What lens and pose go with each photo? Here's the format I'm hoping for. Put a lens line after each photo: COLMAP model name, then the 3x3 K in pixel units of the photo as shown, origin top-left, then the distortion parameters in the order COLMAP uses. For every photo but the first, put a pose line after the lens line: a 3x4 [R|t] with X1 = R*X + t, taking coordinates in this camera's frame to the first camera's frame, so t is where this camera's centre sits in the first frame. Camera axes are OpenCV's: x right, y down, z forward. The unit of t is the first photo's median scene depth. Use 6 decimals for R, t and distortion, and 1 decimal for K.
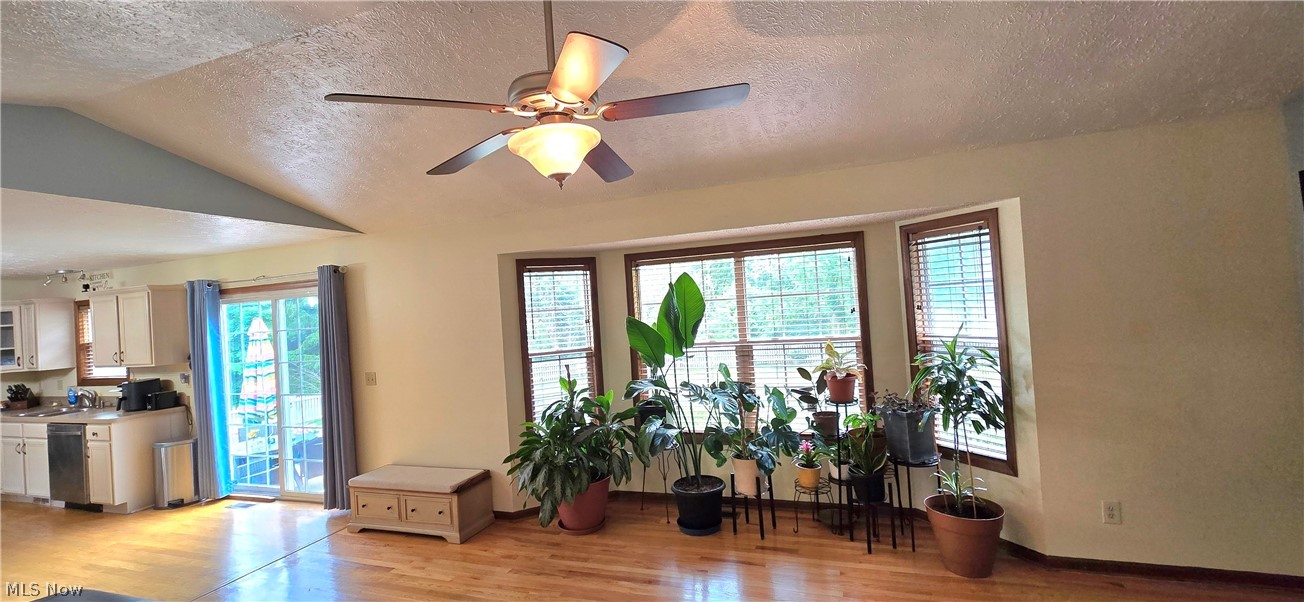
lens RADIAL K [[530.2, 0, 652.0], [0, 530.2, 301.0], [0, 0, 1]] dist [0.000630, 0.000106]
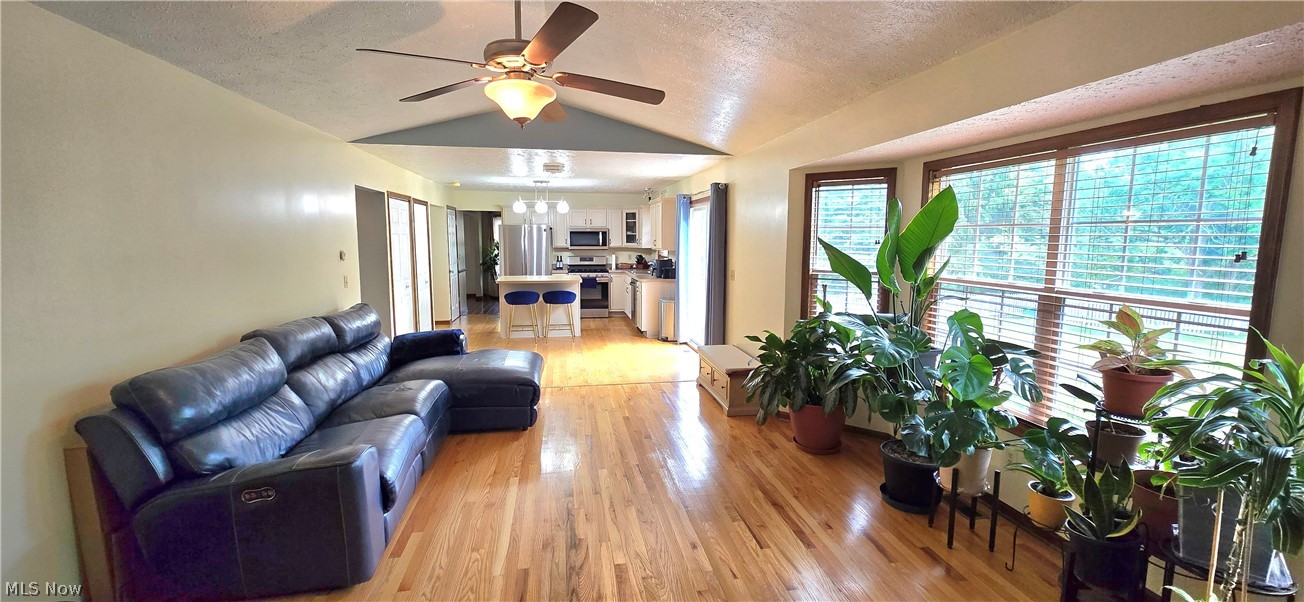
lens RADIAL K [[530.2, 0, 652.0], [0, 530.2, 301.0], [0, 0, 1]] dist [0.000630, 0.000106]
pose [[0.484750, 0.169762, -0.858020, 0.426252], [-0.025220, 0.983289, 0.180299, -0.013690], [0.874289, -0.065760, 0.480930, 0.214042]]
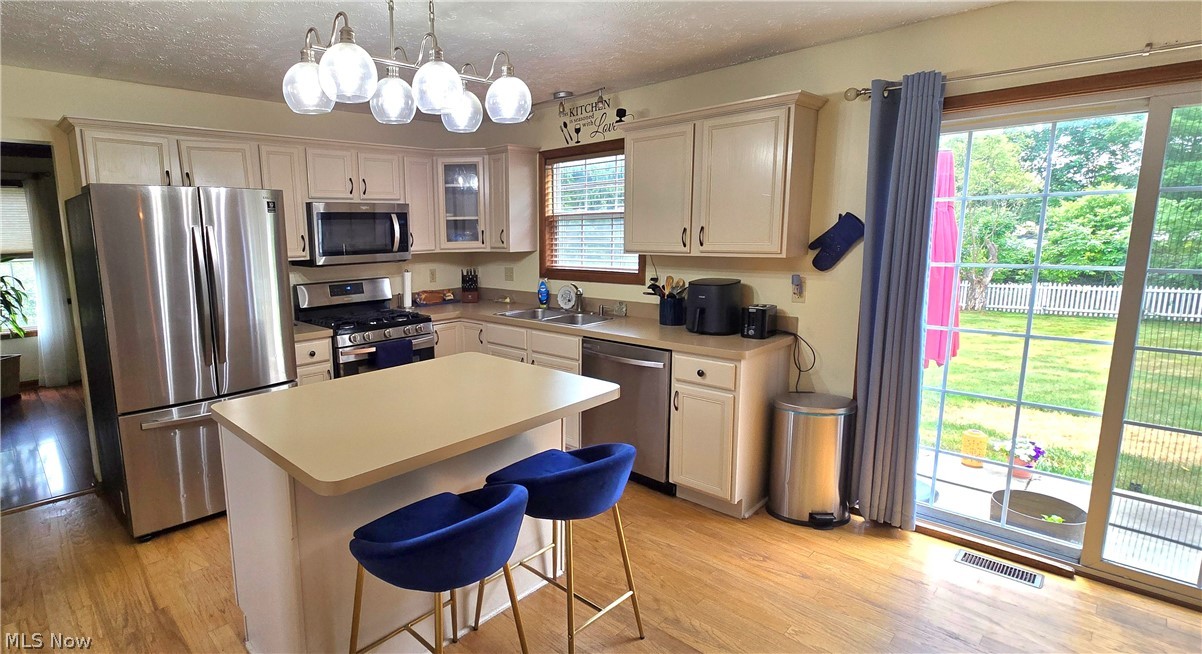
lens RADIAL K [[581.5, 0, 499.2], [0, 581.5, 330.7], [0, 0, 1]] dist [-0.000460, 0.000465]
pose [[0.875359, 0.125749, -0.466835, -0.934849], [-0.026041, 0.976445, 0.214190, 0.080226], [0.482772, -0.175336, 0.858014, 0.375900]]
